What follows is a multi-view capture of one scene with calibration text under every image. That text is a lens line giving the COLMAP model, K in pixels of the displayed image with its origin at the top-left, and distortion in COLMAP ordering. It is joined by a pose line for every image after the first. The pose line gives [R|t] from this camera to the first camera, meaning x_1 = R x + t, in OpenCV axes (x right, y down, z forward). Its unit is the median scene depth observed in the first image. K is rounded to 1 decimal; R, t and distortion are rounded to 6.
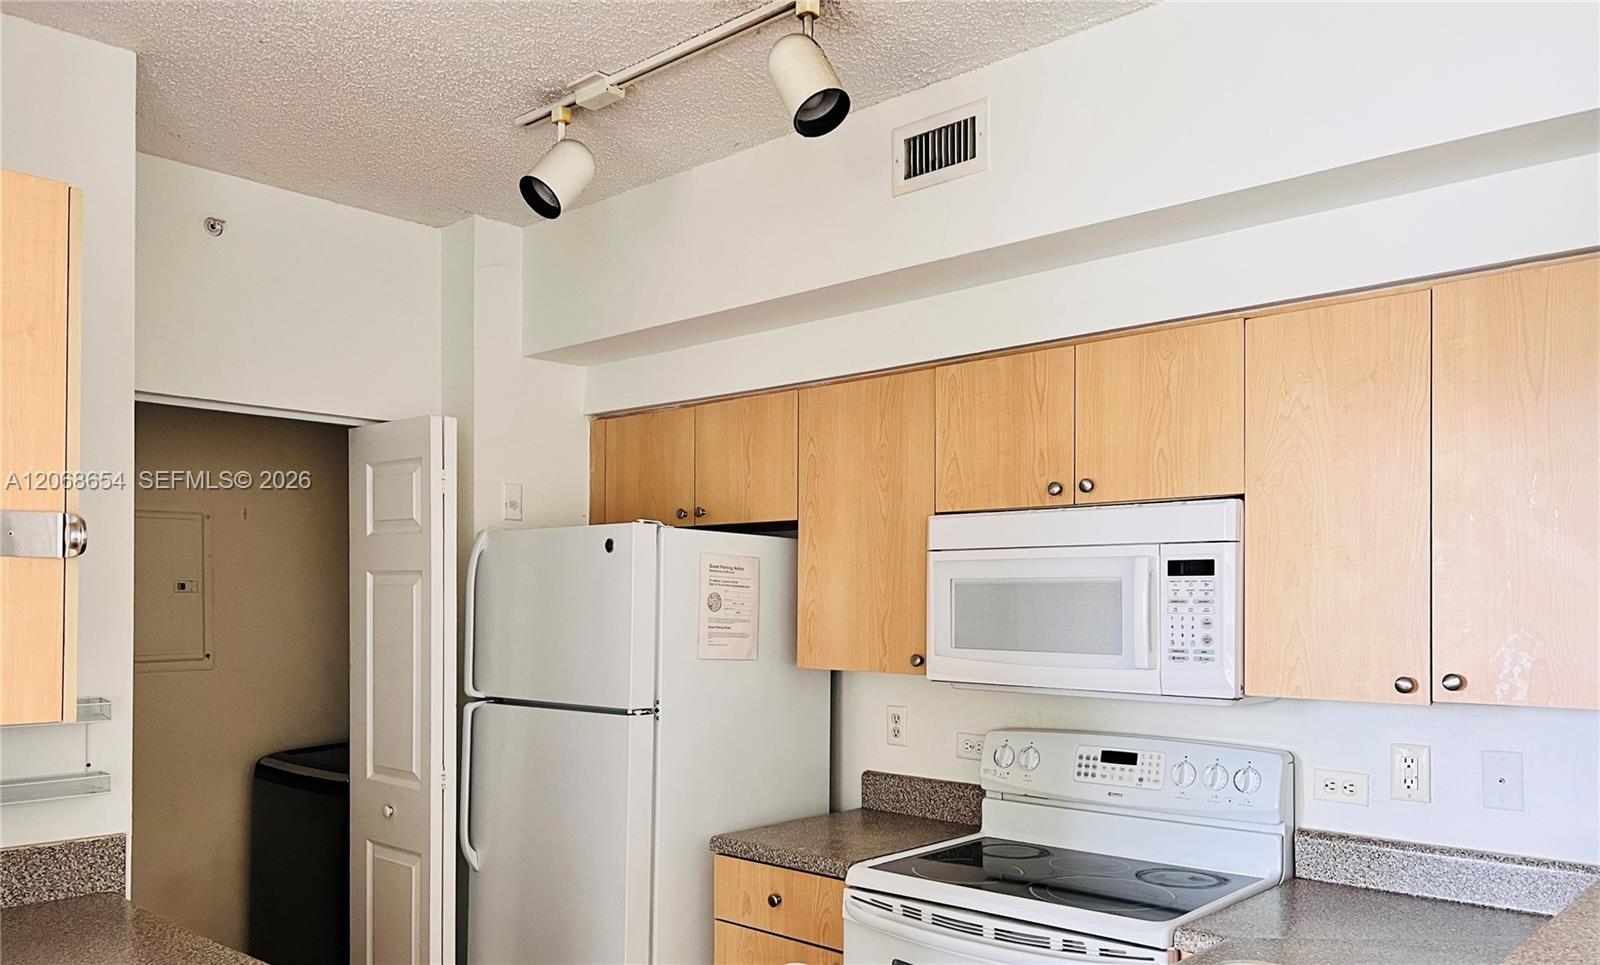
lens RADIAL K [[1203.1, 0, 802.2], [0, 1203.1, 483.6], [0, 0, 1]] dist [-0.009222, 0.001130]
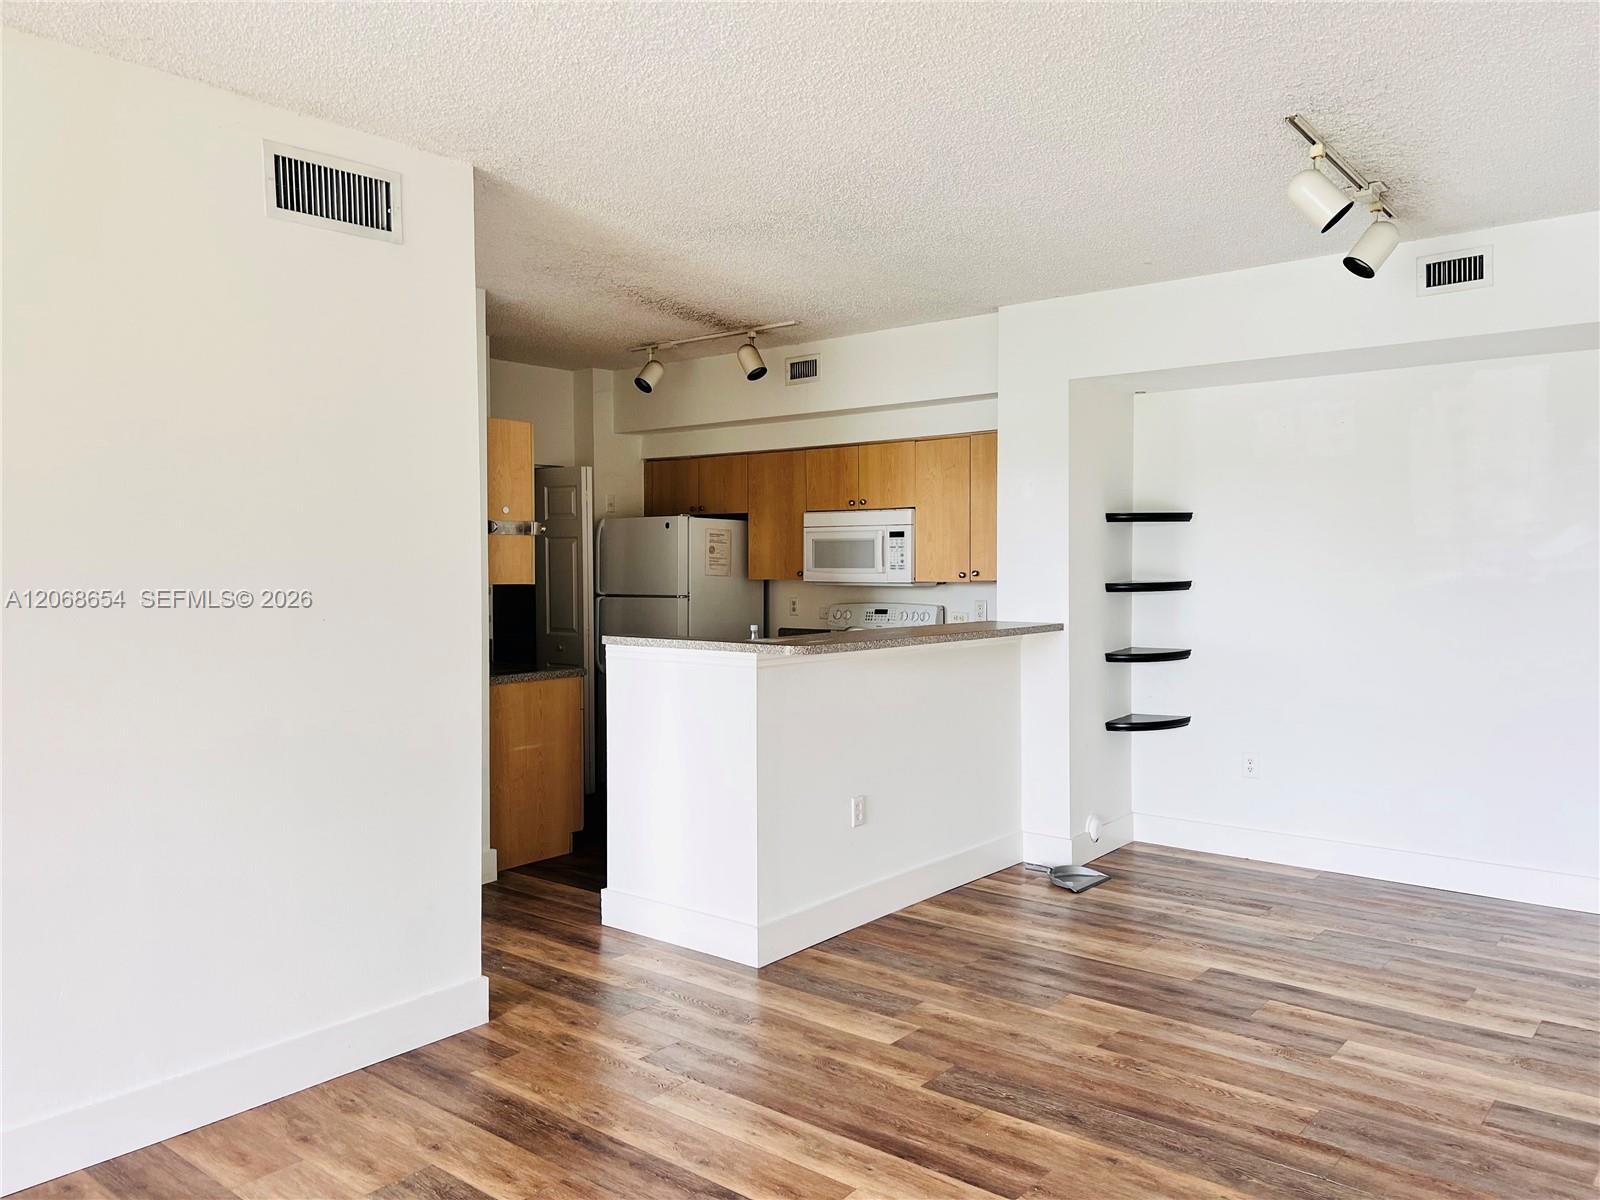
lens RADIAL K [[1172.9, 0, 803.9], [0, 1172.9, 602.4], [0, 0, 1]] dist [0.024382, -0.039958]
pose [[0.998703, -0.009163, 0.050077, -0.011888], [0.002477, 0.991250, 0.131975, -0.104601], [-0.050848, -0.131680, 0.989987, -1.336583]]
